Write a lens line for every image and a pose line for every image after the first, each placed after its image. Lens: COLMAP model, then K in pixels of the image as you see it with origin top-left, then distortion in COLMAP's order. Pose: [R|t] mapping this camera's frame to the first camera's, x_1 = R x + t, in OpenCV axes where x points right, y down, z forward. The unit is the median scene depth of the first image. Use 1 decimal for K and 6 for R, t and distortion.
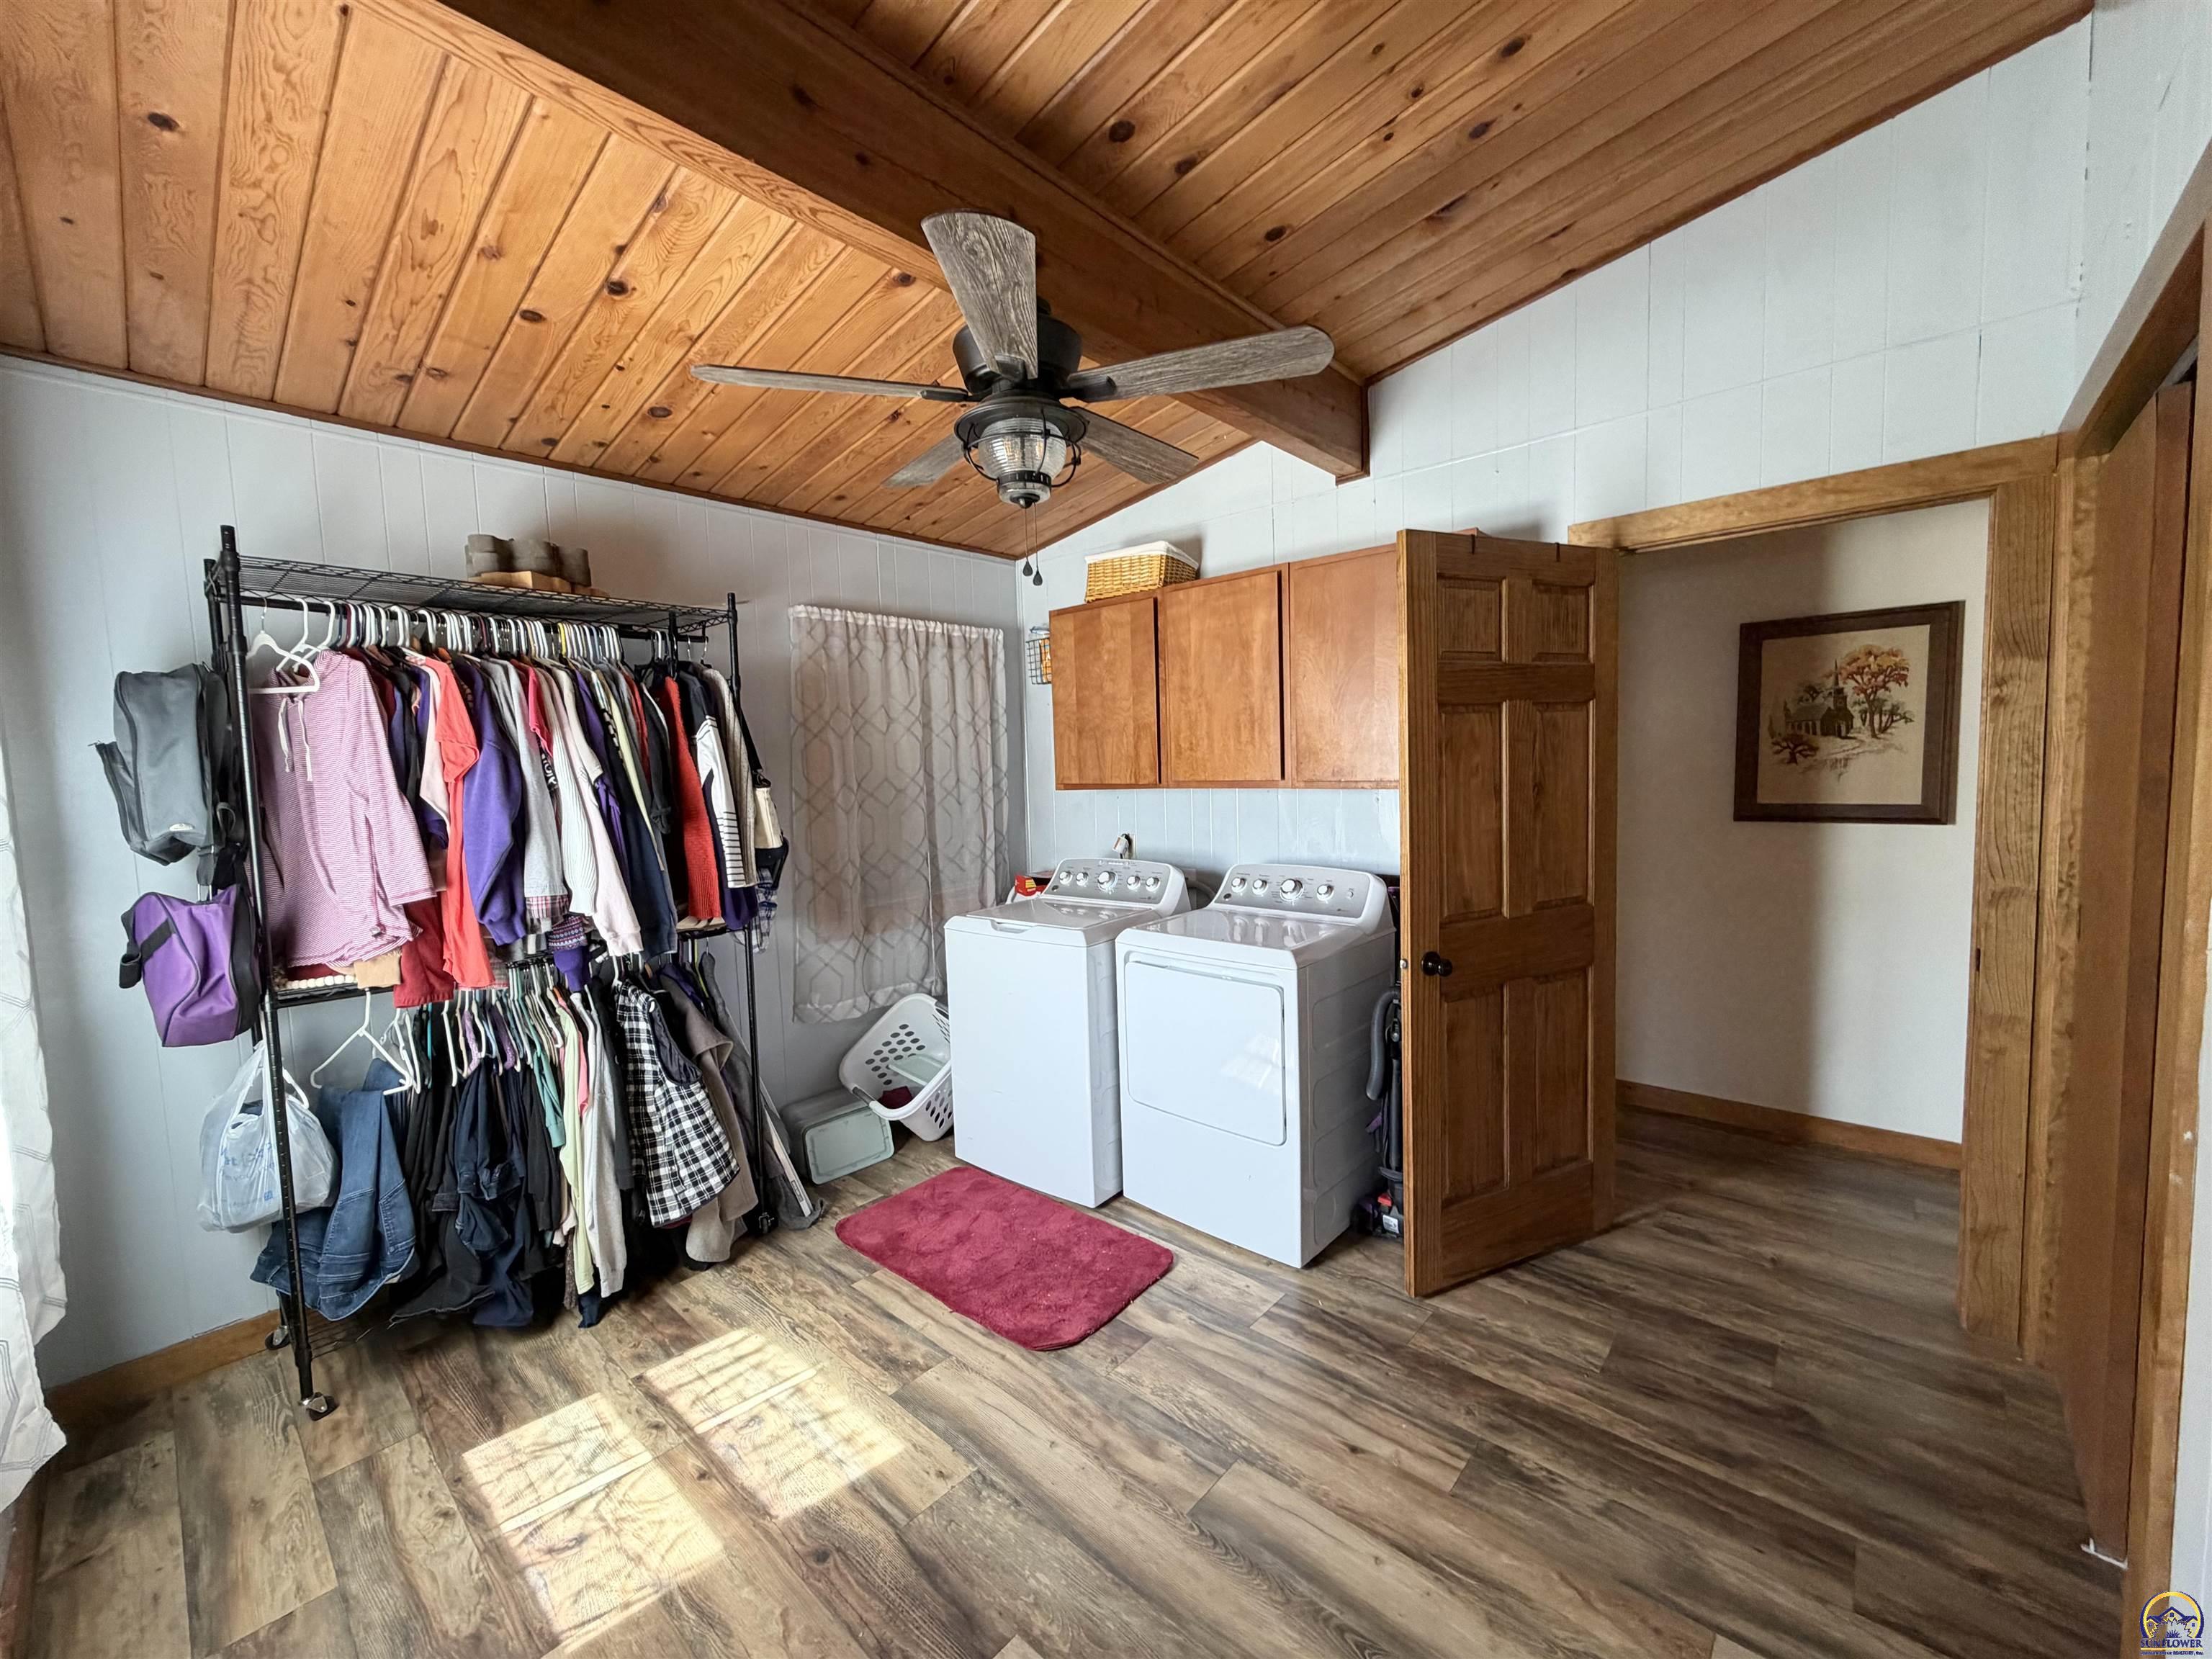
lens RADIAL K [[879.1, 0, 1103.2], [0, 879.1, 836.3], [0, 0, 1]] dist [0.000892, 0.000767]
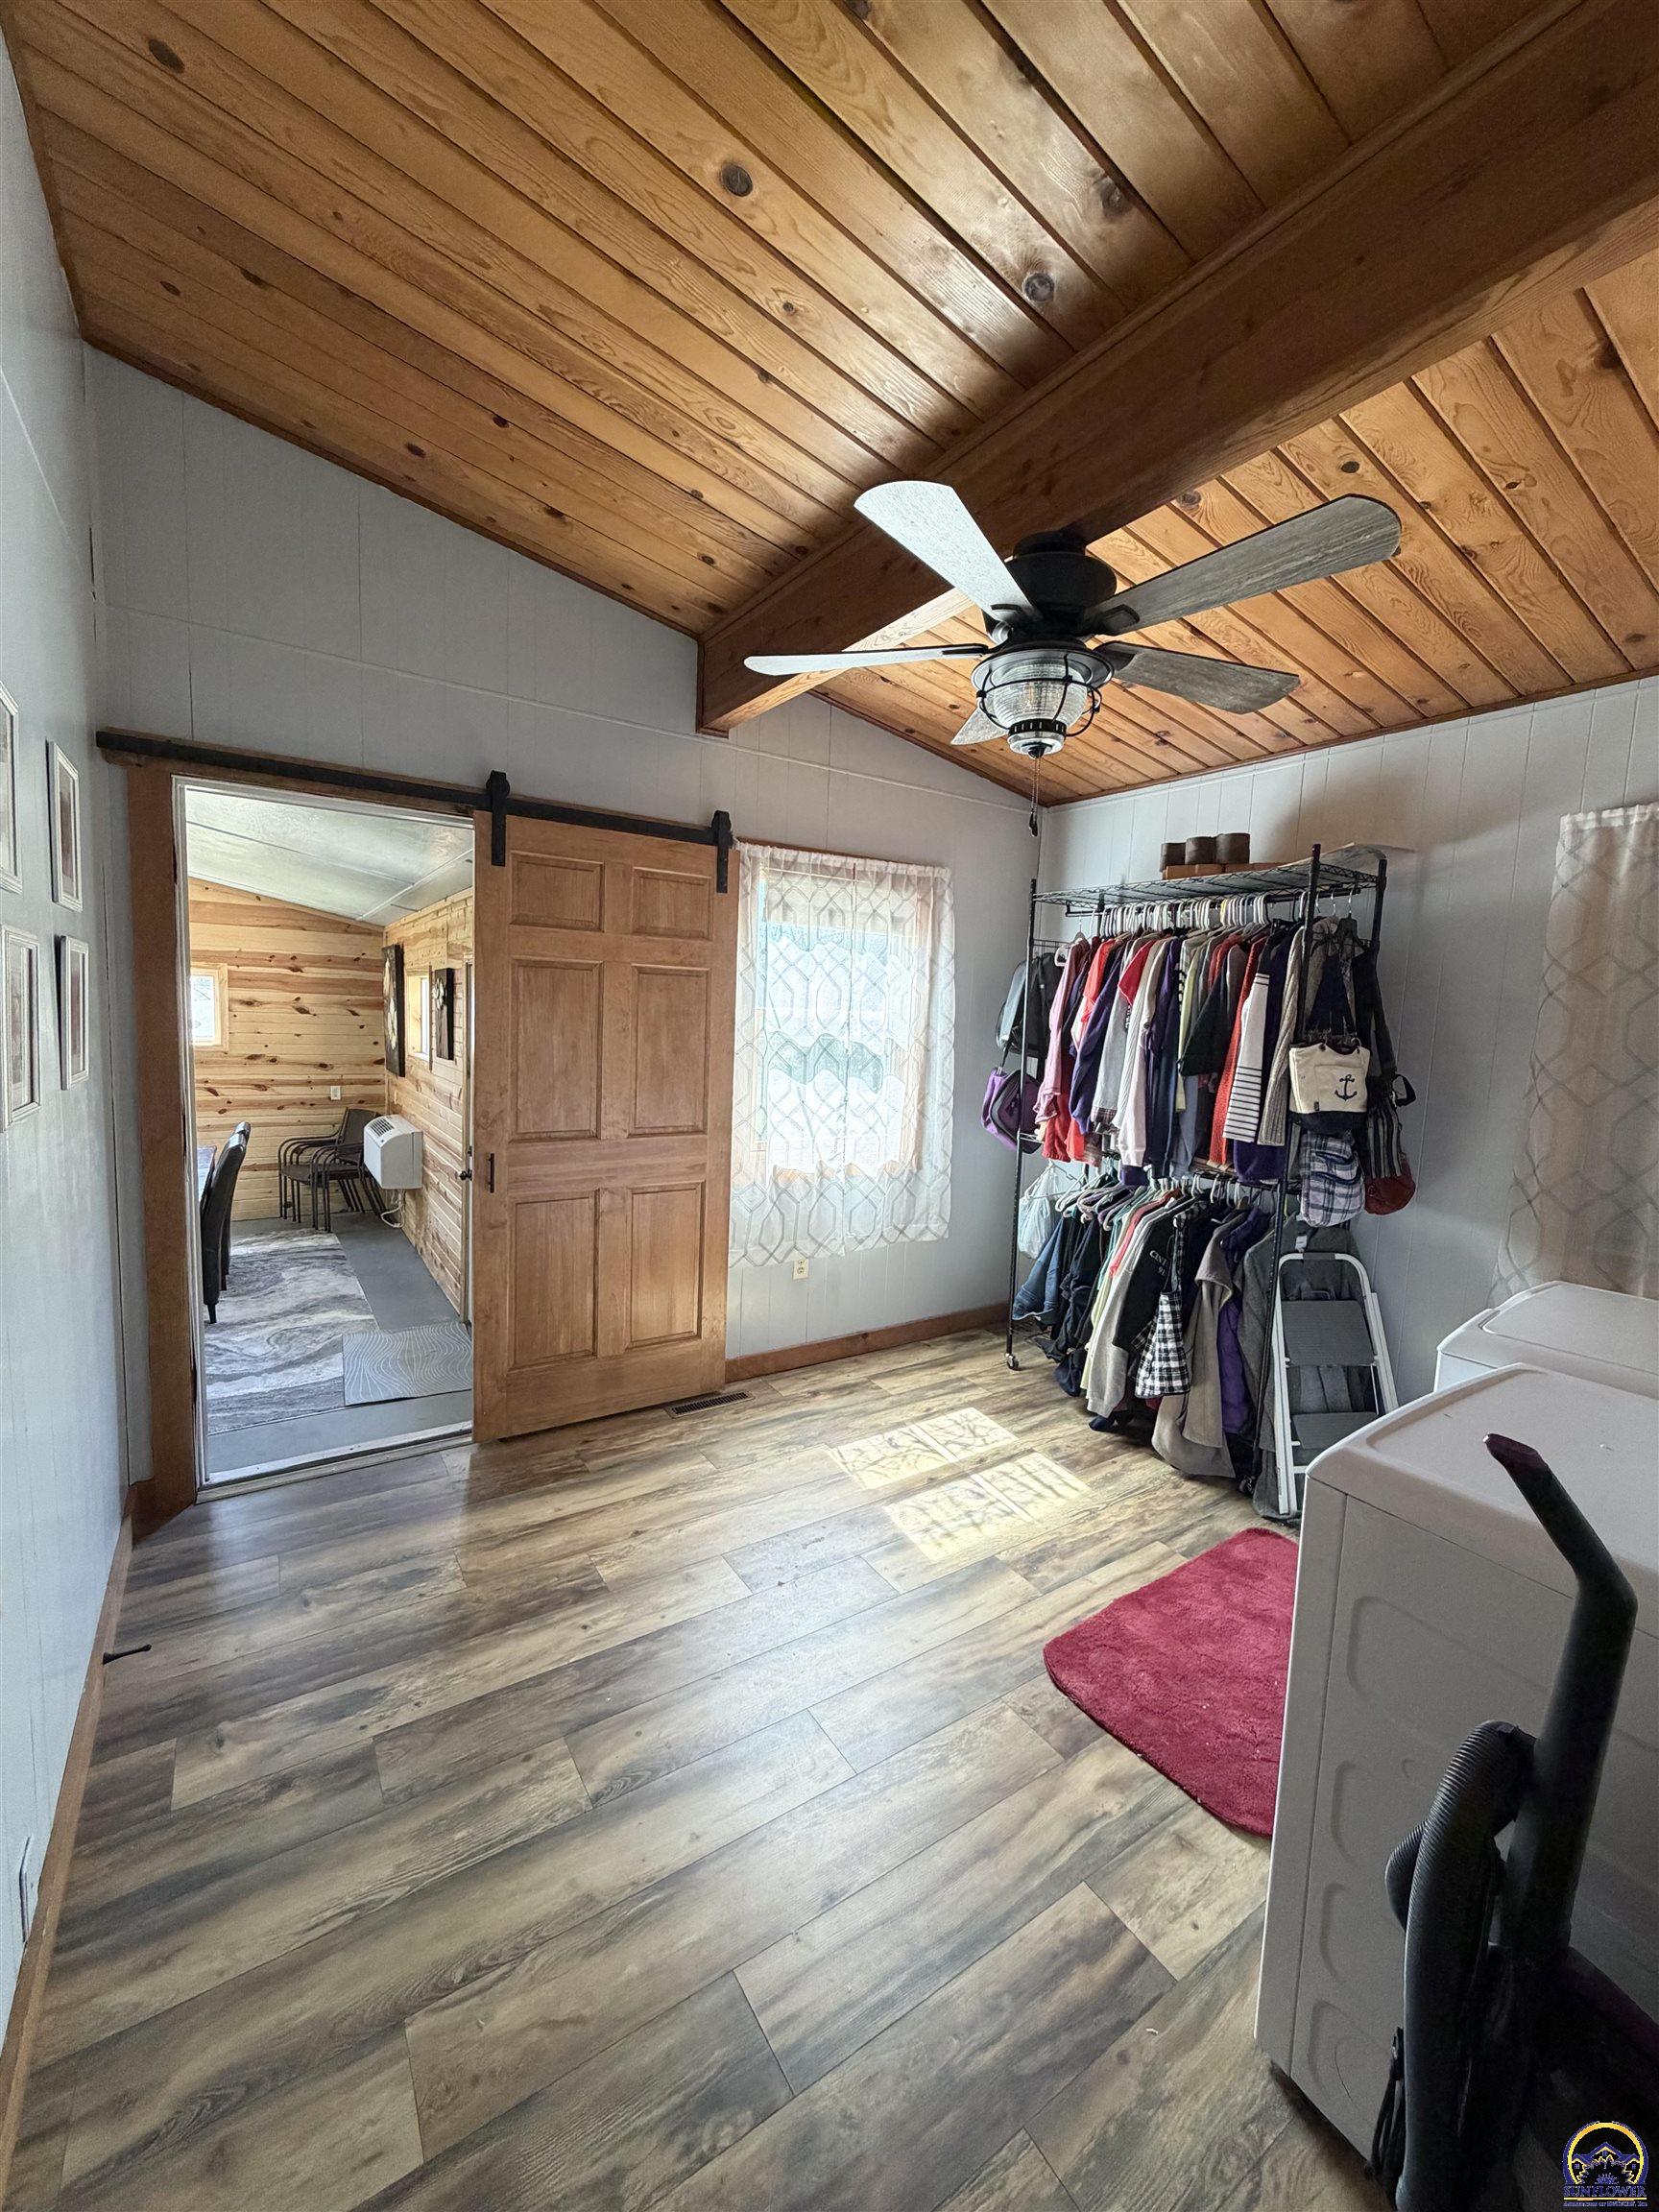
lens RADIAL K [[879.1, 0, 827.0], [0, 879.1, 1104.5], [0, 0, 1]] dist [0.000892, 0.000767]
pose [[-0.256819, 0.126413, -0.958156, 0.767297], [-0.107745, 0.981484, 0.158370, -0.105548], [0.960435, 0.143909, -0.238443, 0.867769]]
